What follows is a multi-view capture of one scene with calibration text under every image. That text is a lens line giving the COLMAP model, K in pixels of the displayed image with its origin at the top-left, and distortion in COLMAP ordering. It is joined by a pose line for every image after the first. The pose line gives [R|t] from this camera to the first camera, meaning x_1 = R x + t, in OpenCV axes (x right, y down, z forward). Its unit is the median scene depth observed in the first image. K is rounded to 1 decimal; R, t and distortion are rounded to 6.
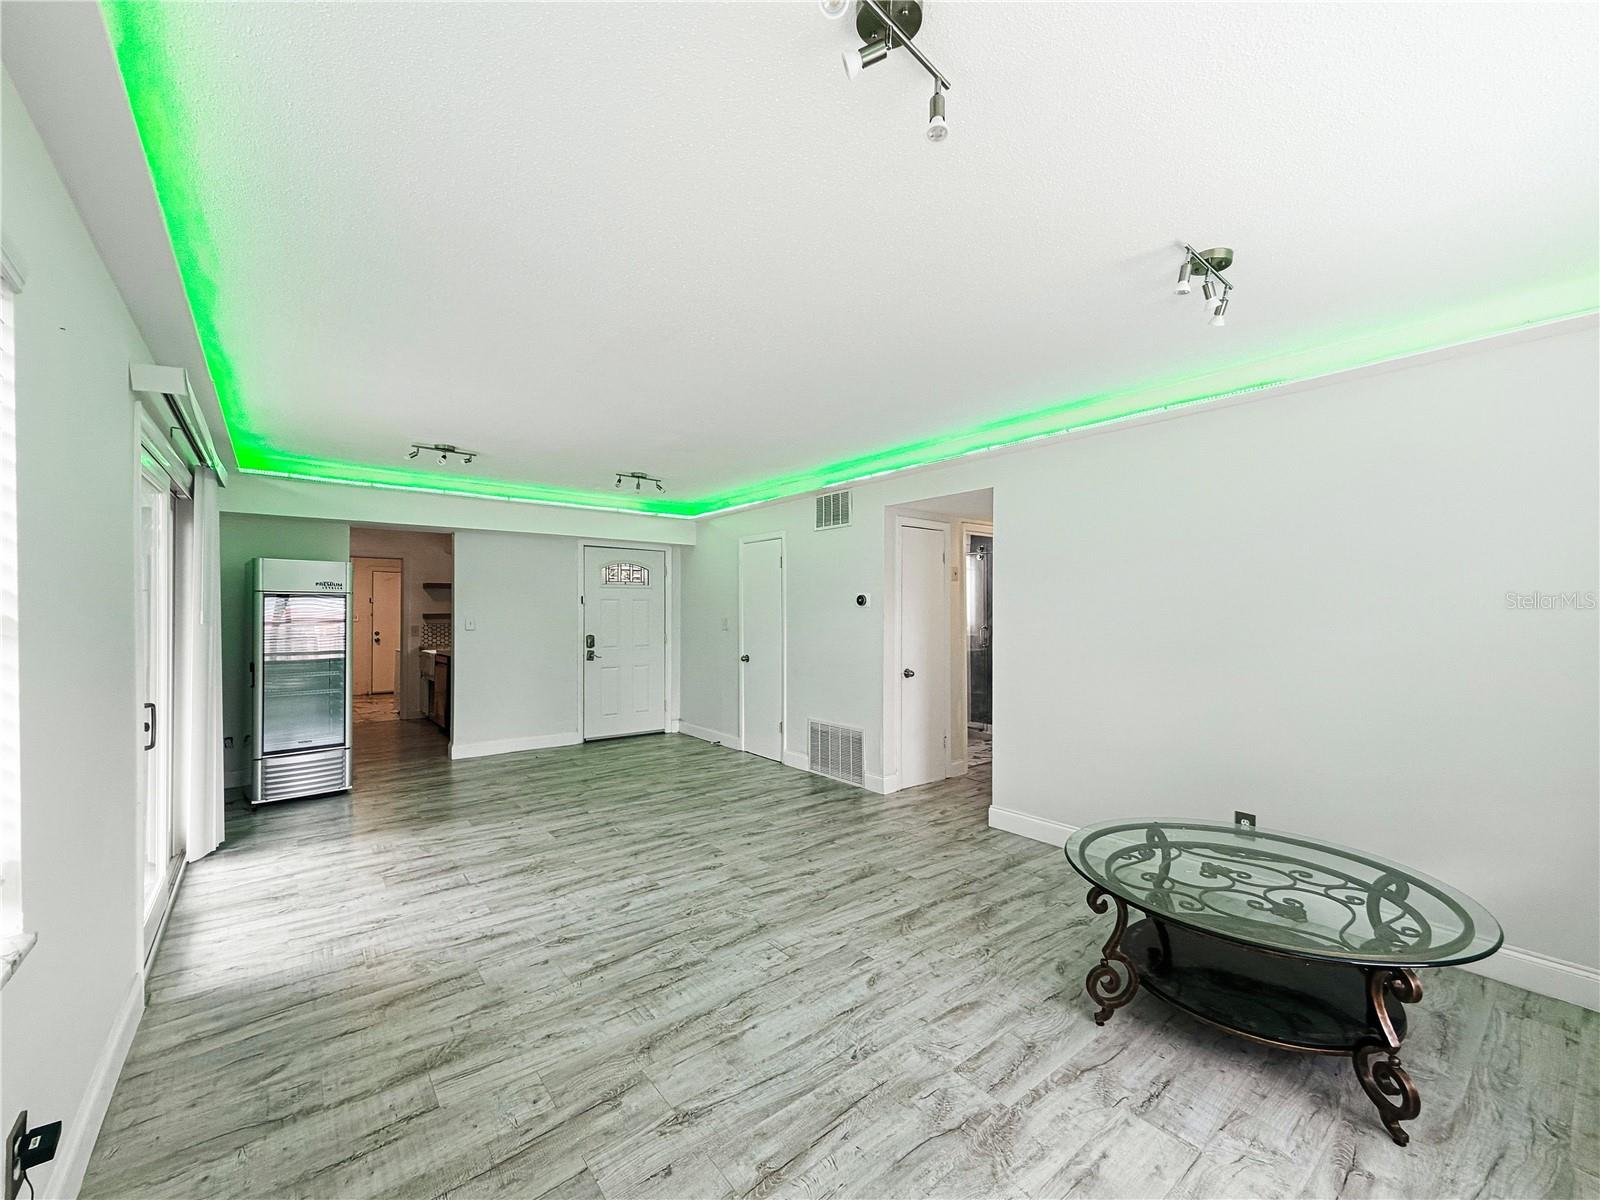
lens RADIAL K [[649.8, 0, 794.5], [0, 649.8, 602.2], [0, 0, 1]] dist [0.000760, -0.000234]
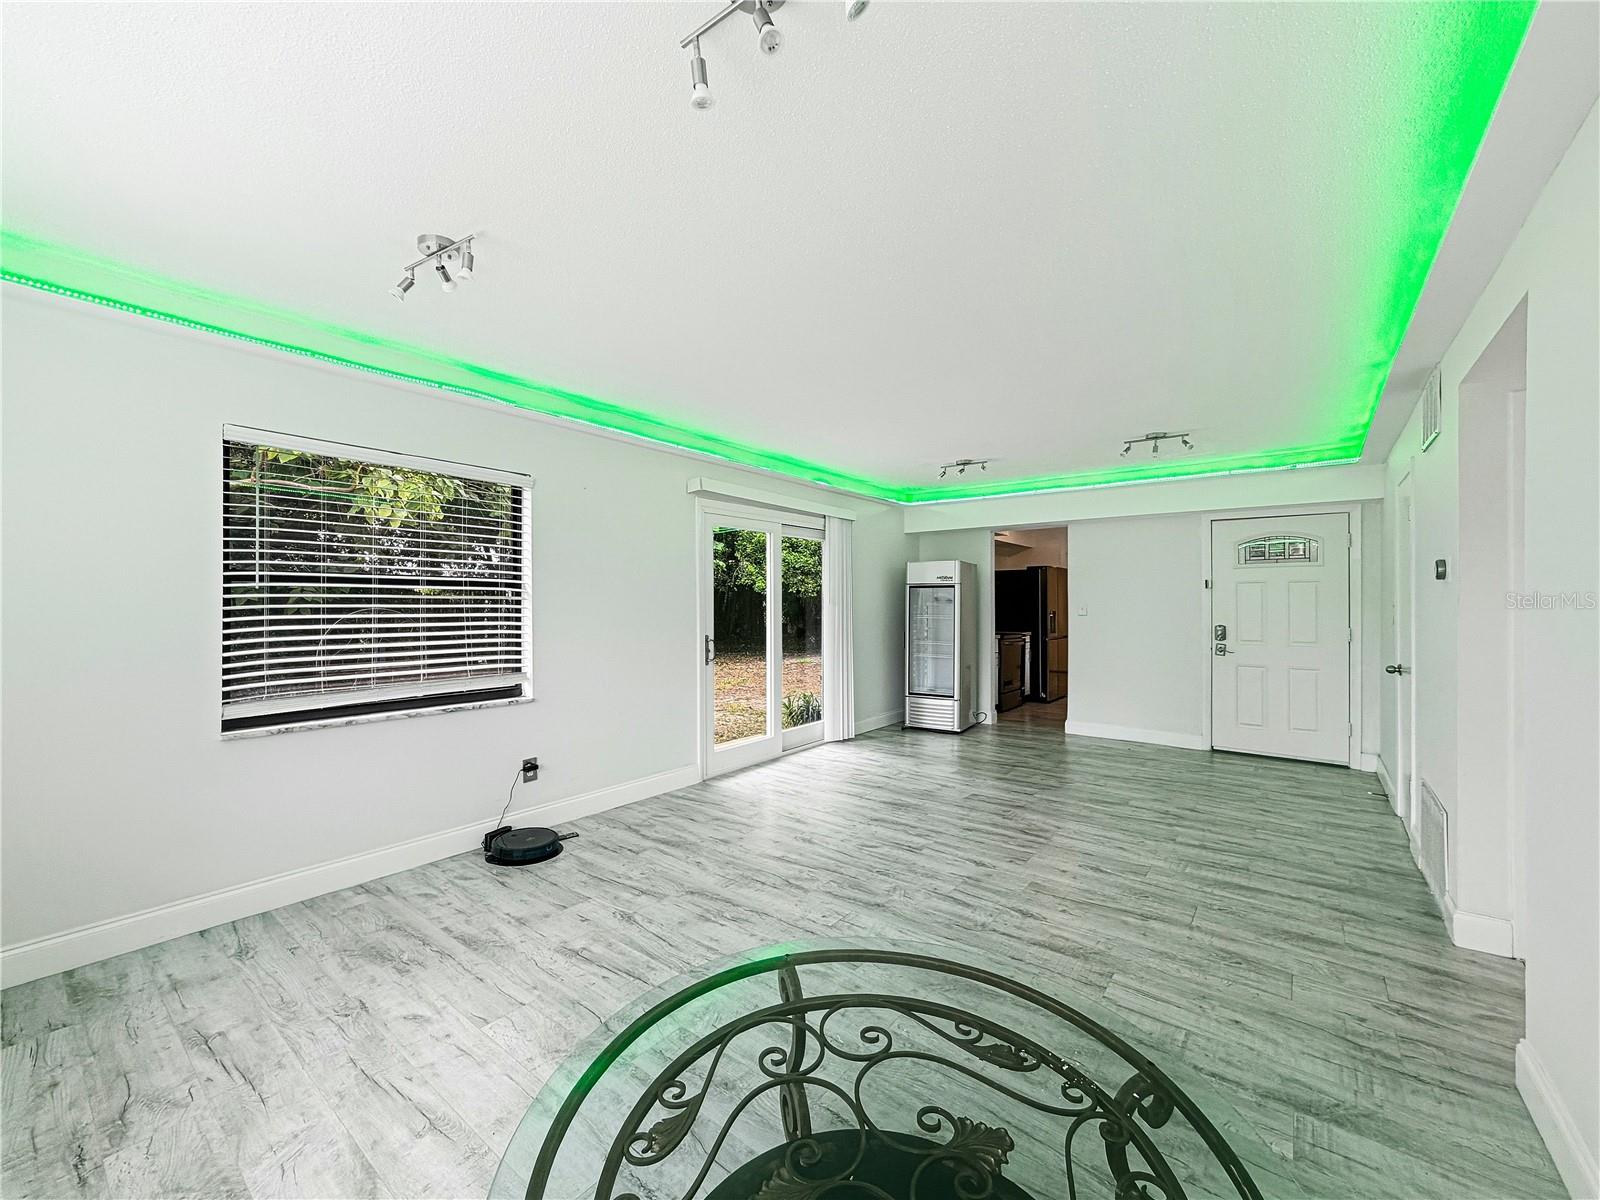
lens RADIAL K [[640.3, 0, 796.5], [0, 640.3, 590.0], [0, 0, 1]] dist [0.001941, 0.000343]
pose [[0.236937, -0.019713, -0.971325, 0.620803], [0.011287, 0.999783, -0.017537, 0.022324], [0.971459, -0.006808, 0.237108, 0.455262]]
